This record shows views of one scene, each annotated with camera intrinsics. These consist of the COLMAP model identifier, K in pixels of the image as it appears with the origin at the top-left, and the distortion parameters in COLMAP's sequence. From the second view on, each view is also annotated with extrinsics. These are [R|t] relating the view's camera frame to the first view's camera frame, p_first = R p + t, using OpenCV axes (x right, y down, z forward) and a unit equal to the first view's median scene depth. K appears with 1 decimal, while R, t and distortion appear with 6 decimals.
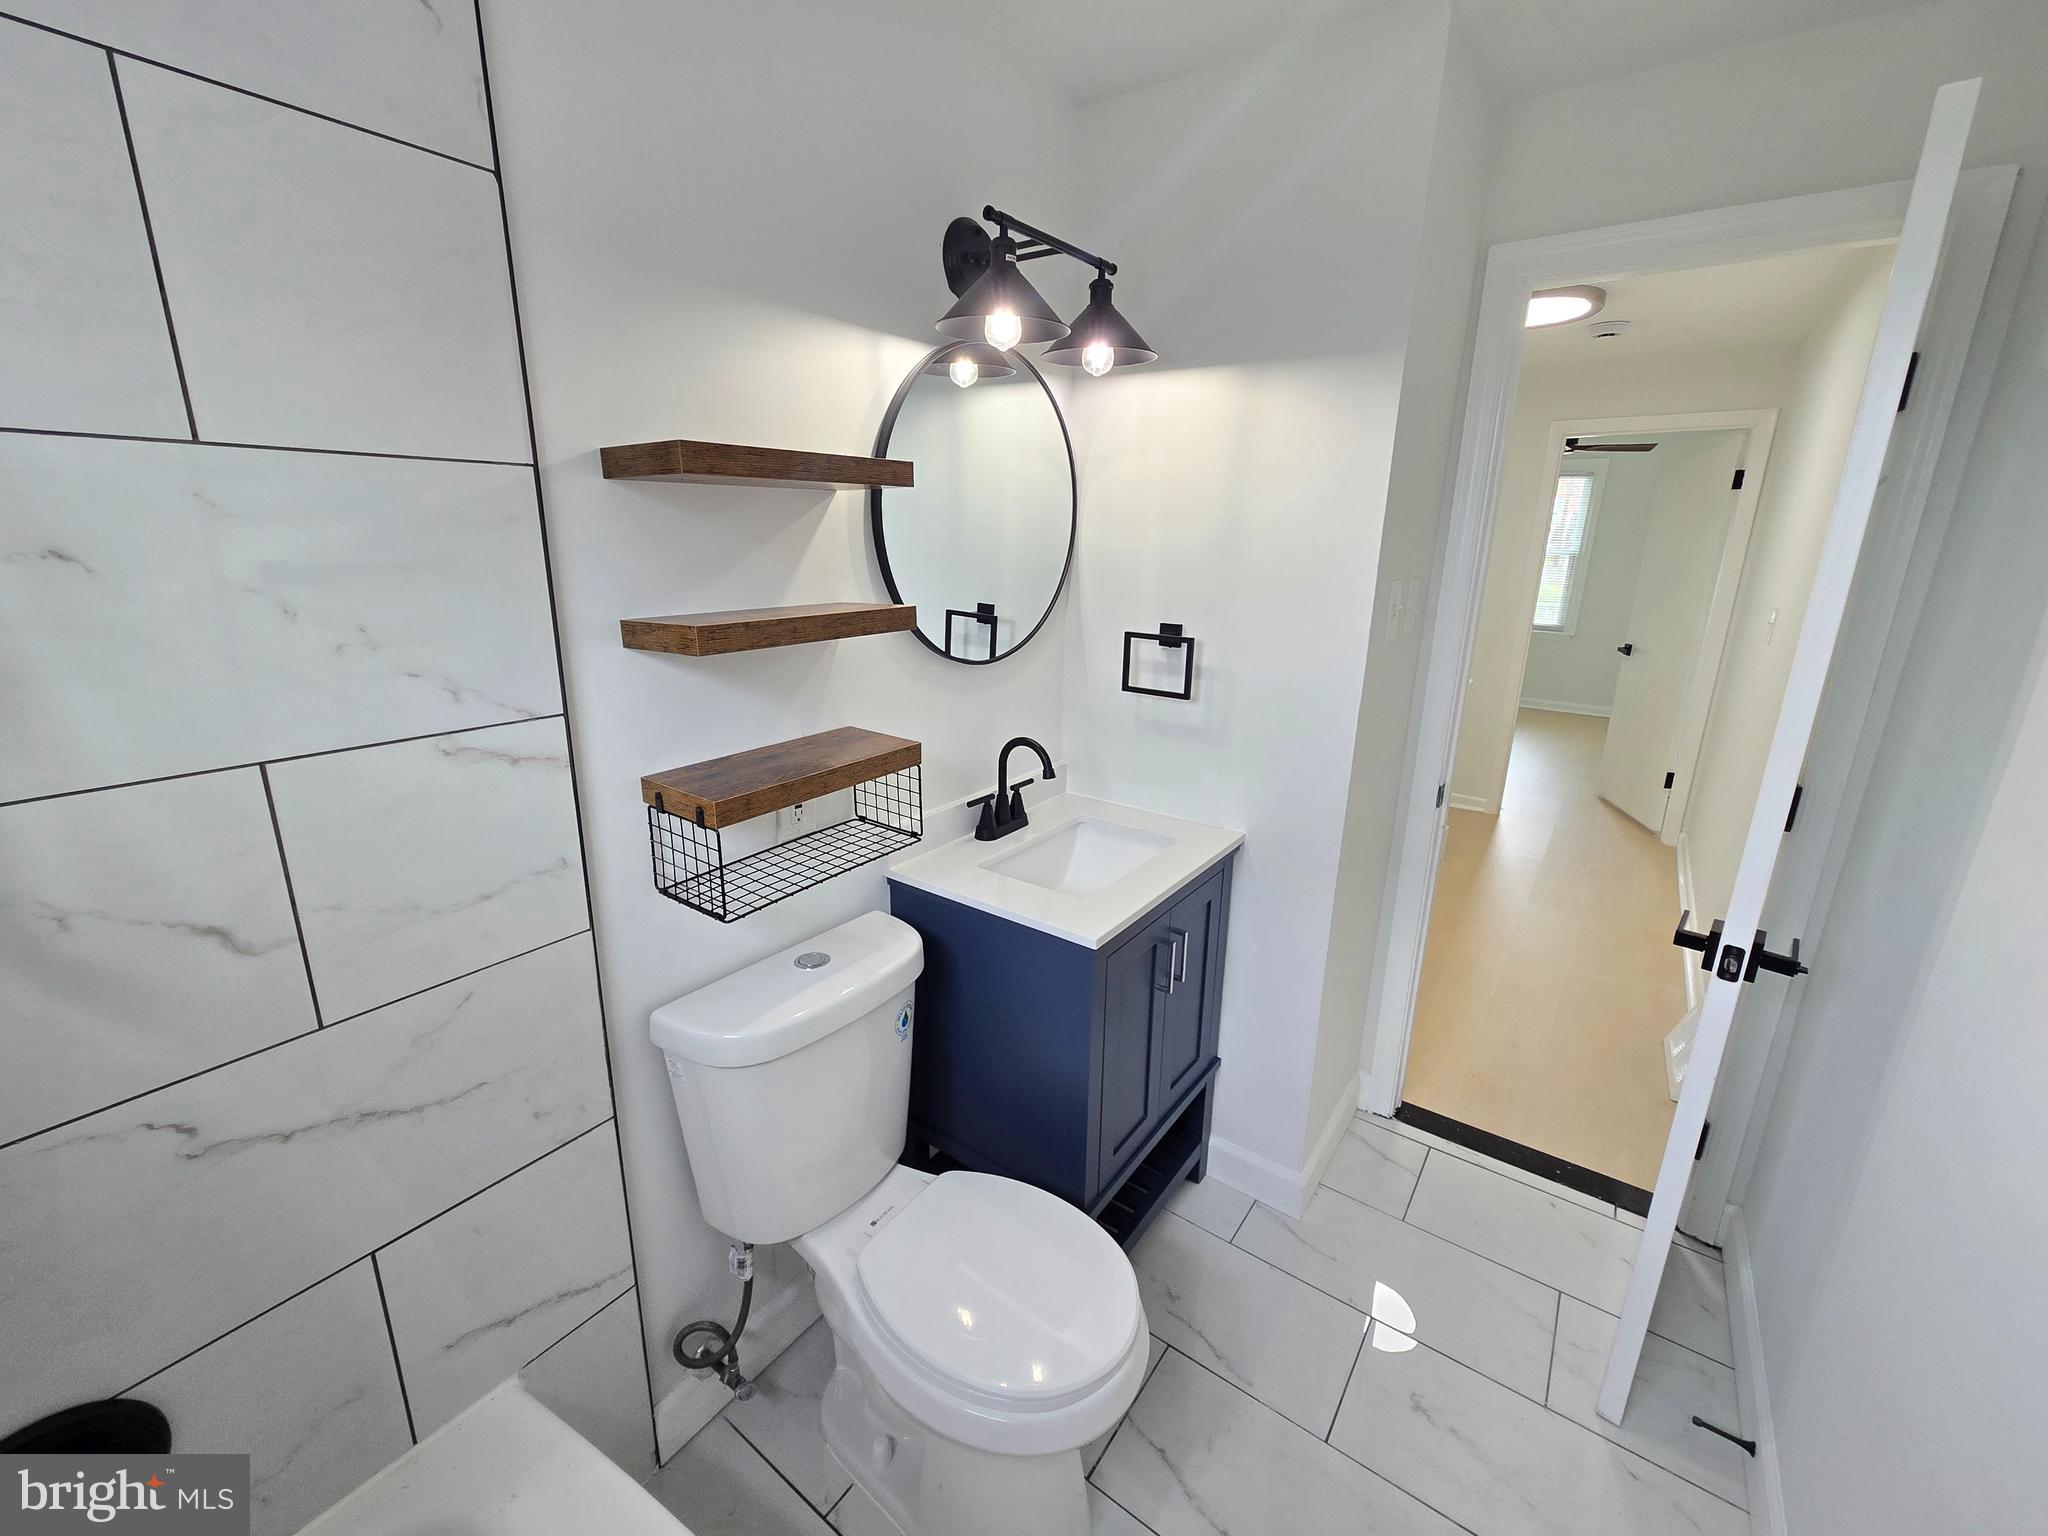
lens RADIAL K [[840.7, 0, 1021.9], [0, 840.7, 756.4], [0, 0, 1]] dist [0.002365, 0.000183]
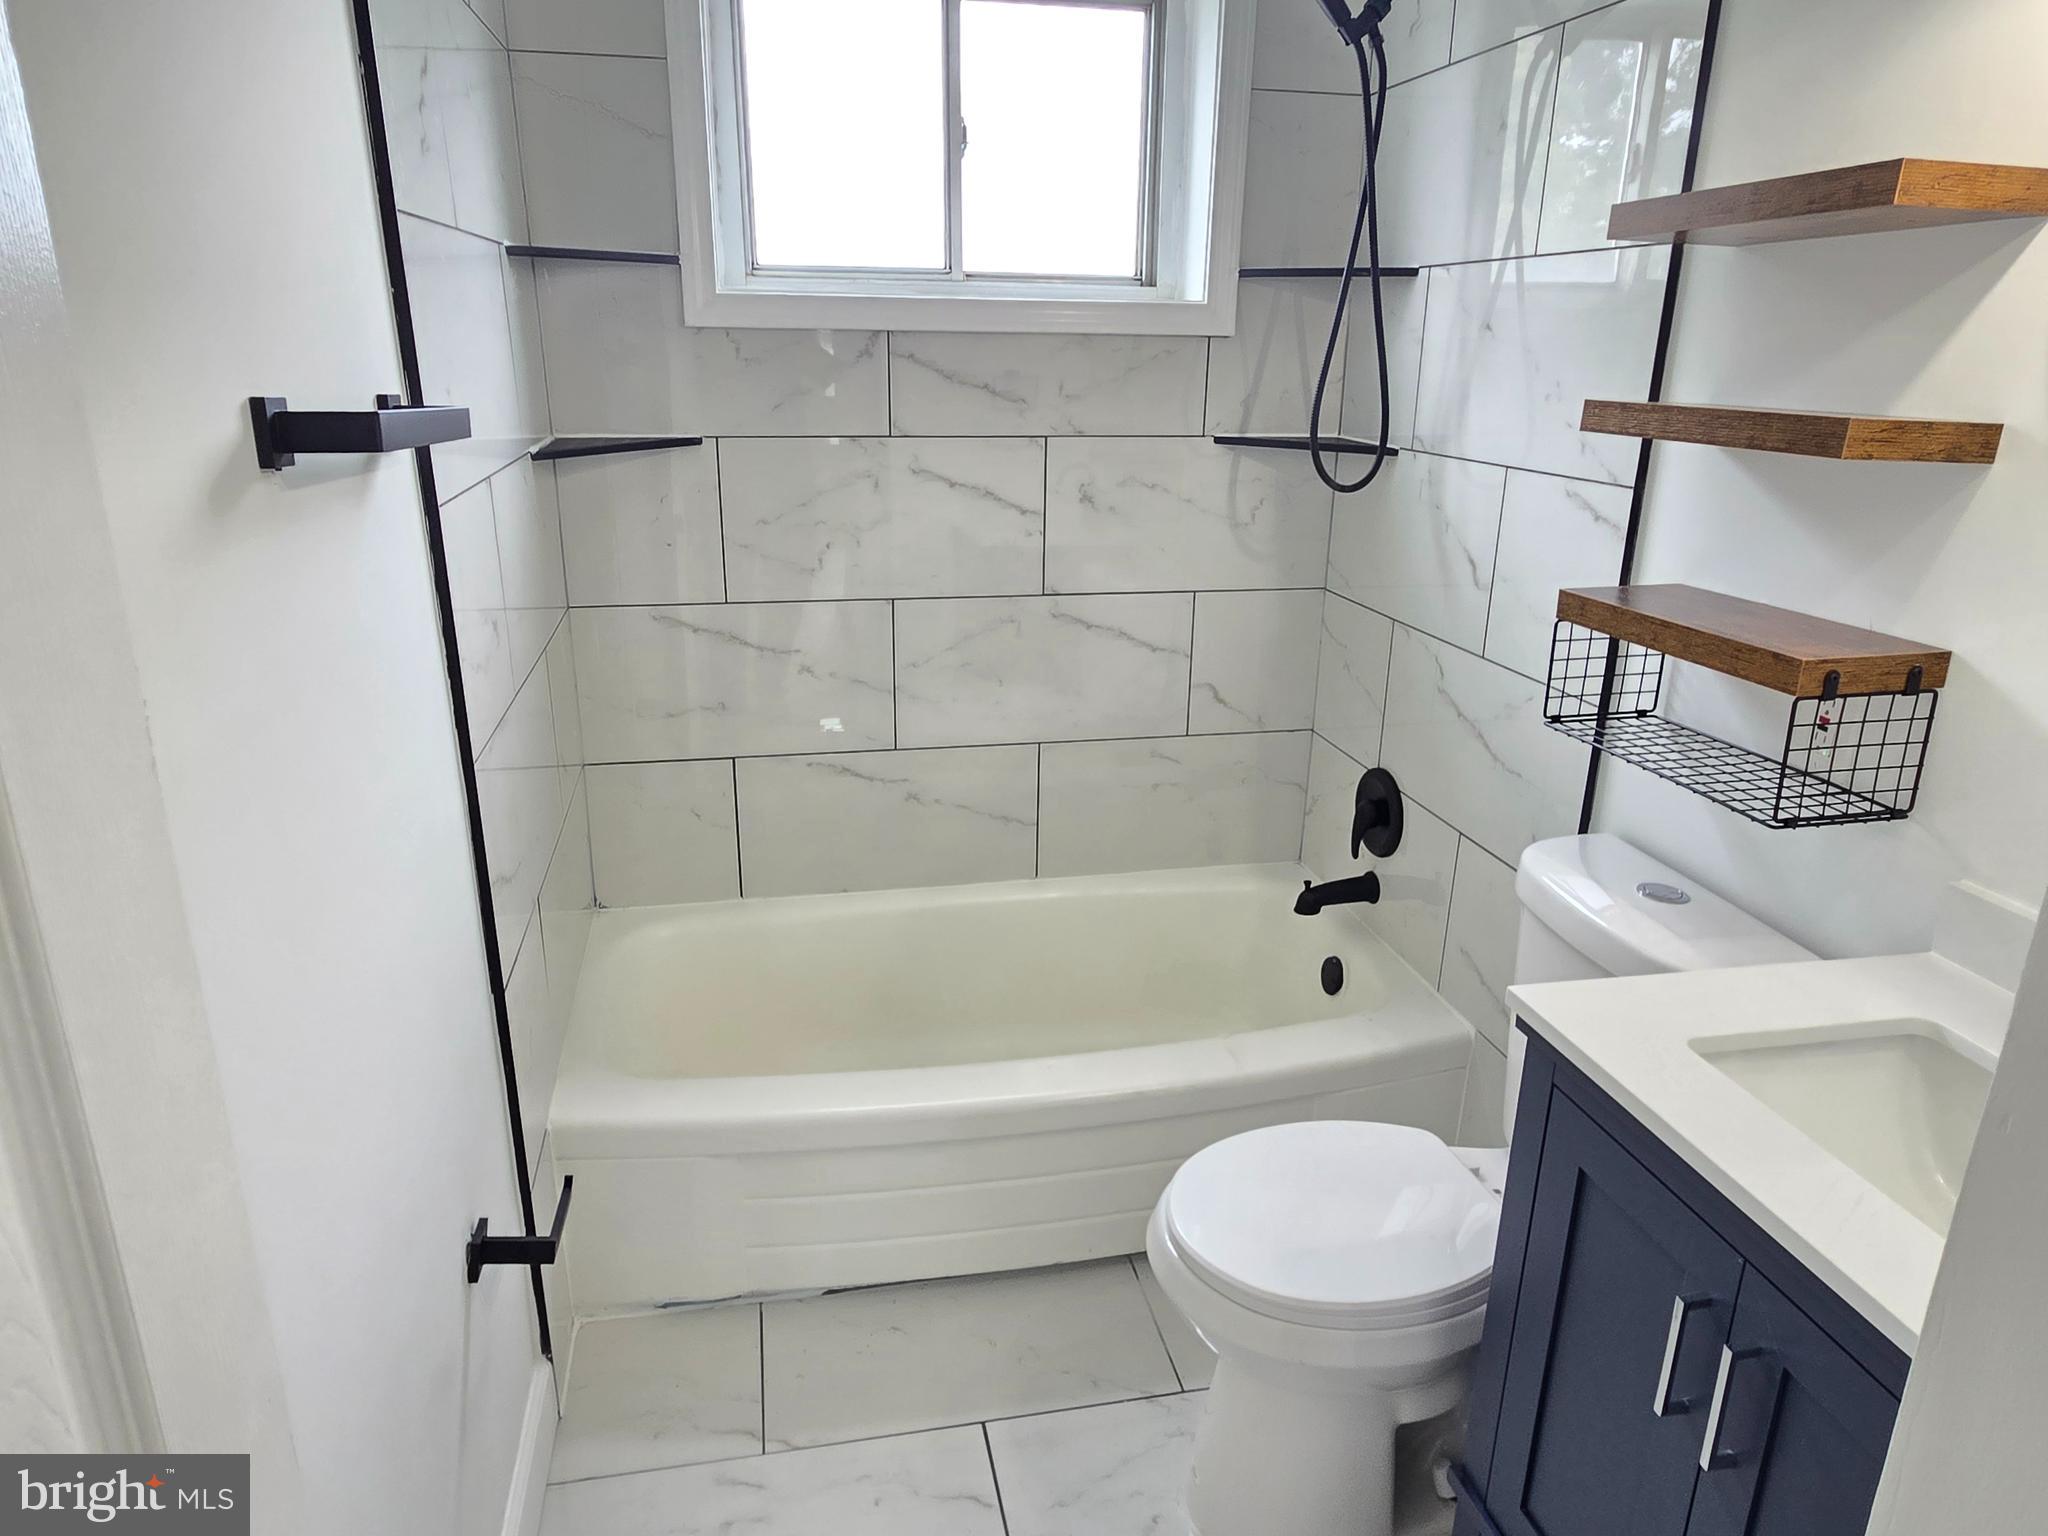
lens RADIAL K [[1270.1, 0, 1033.7], [0, 1270.1, 767.3], [0, 0, 1]] dist [0.002112, 0.003572]
pose [[-0.669776, 0.207090, -0.713102, 1.257262], [-0.218845, 0.862622, 0.456060, -0.336855], [0.709583, 0.461517, -0.532442, 1.626843]]
